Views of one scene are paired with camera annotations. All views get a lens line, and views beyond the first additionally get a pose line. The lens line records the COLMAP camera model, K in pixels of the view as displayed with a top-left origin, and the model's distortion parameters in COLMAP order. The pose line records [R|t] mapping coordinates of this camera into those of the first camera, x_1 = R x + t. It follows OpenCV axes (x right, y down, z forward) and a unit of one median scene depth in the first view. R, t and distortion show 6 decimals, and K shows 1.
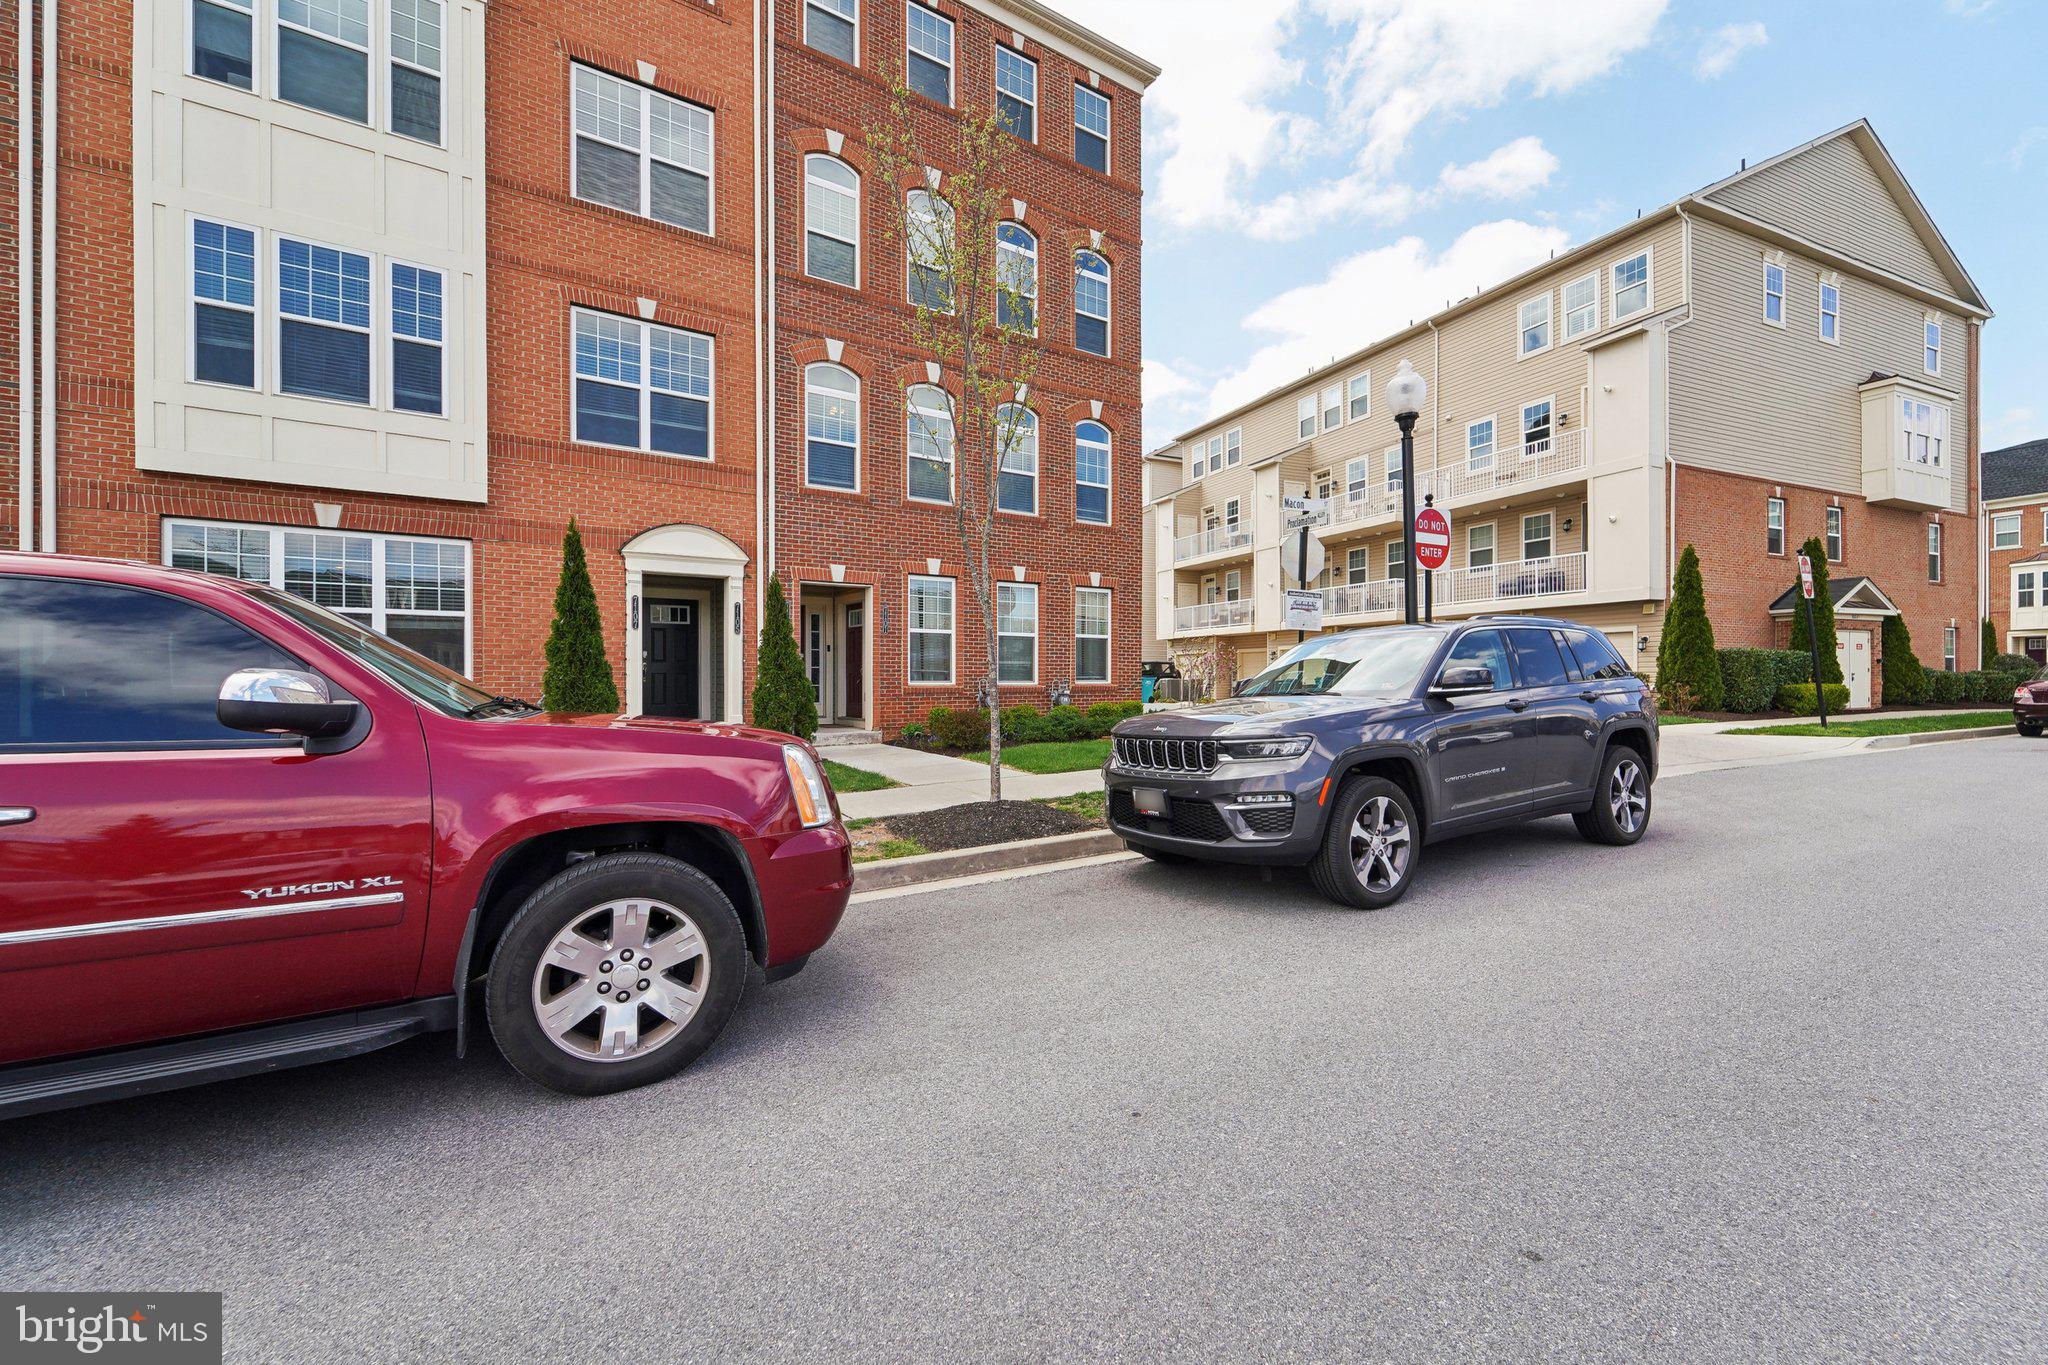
lens RADIAL K [[845.1, 0, 1024.5], [0, 845.1, 680.3], [0, 0, 1]] dist [0.004343, -0.001909]
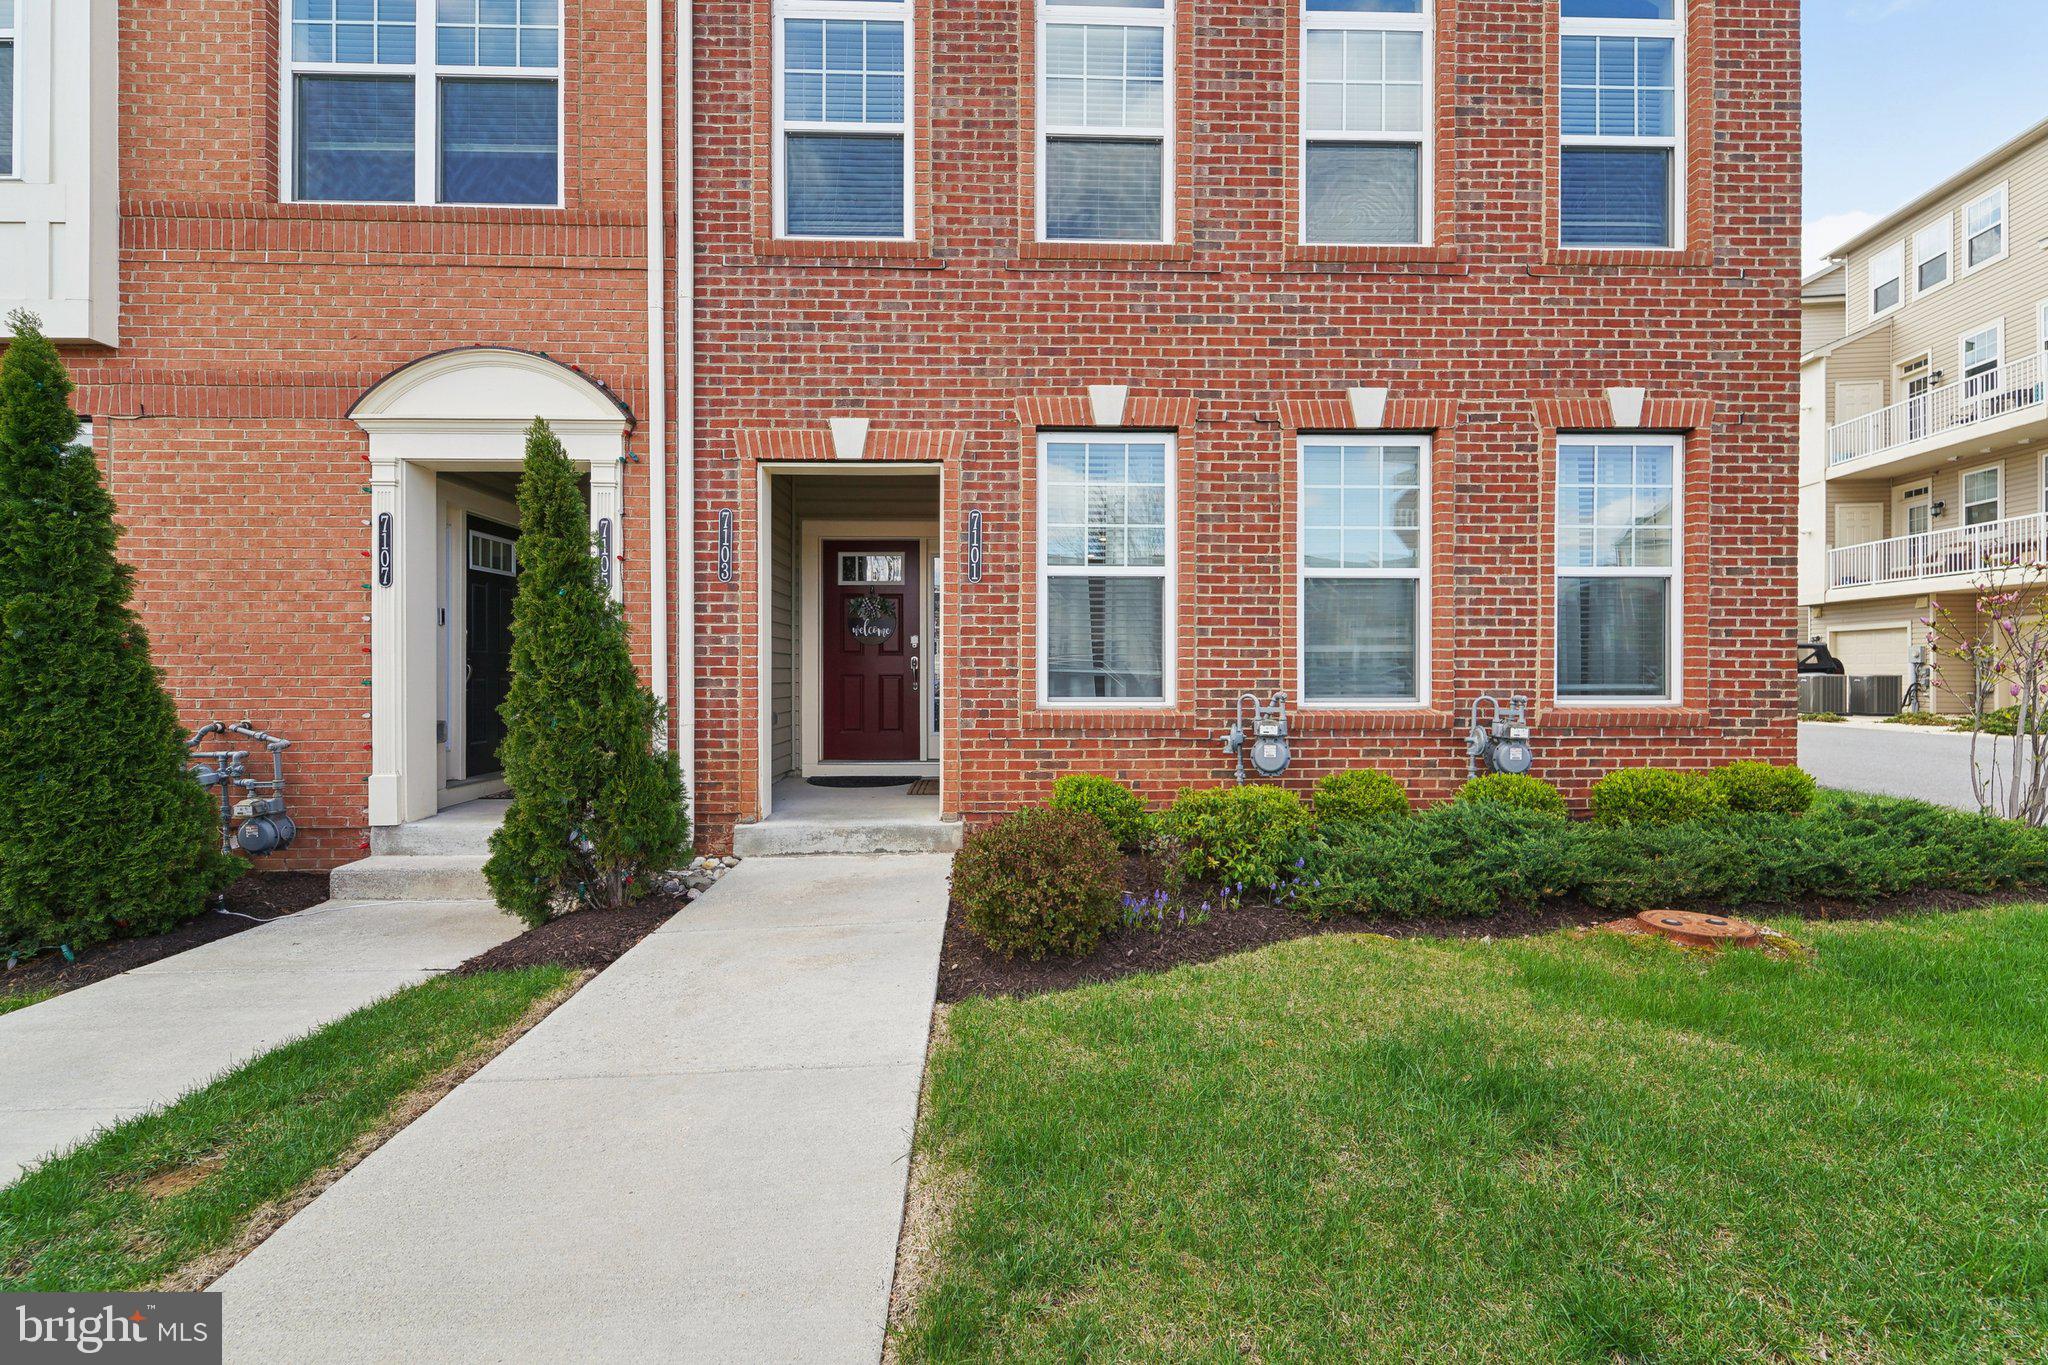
lens RADIAL K [[845.1, 0, 1021.1], [0, 845.1, 670.1], [0, 0, 1]] dist [0.004343, -0.001909]
pose [[0.845565, 0.003659, -0.533860, 0.061838], [-0.002060, 0.999991, 0.003592, -0.012477], [0.533868, -0.001937, 0.845566, 0.593176]]
